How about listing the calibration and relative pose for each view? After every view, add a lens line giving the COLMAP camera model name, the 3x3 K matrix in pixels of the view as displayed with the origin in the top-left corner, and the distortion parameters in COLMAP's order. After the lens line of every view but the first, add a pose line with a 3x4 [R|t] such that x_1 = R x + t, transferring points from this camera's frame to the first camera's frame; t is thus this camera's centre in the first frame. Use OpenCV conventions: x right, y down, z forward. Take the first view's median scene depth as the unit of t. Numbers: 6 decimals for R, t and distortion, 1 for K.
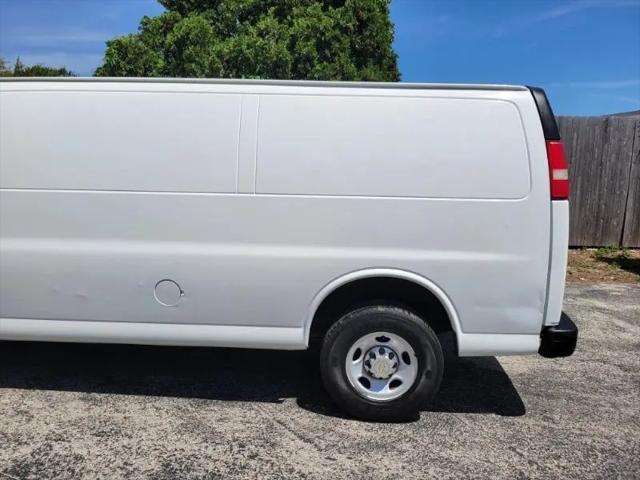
lens RADIAL K [[479.6, 0, 322.3], [0, 479.6, 238.7], [0, 0, 1]] dist [0.044454, -0.029687]
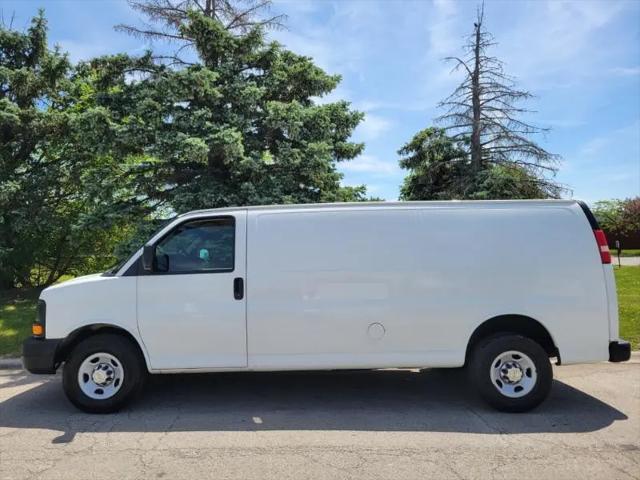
lens RADIAL K [[479.6, 0, 302.1], [0, 479.6, 222.9], [0, 0, 1]] dist [0.044454, -0.029687]
pose [[0.997617, -0.037330, 0.058025, -0.627515], [0.049417, 0.973485, -0.223350, 0.101229], [-0.048149, 0.225685, 0.973010, -0.599521]]
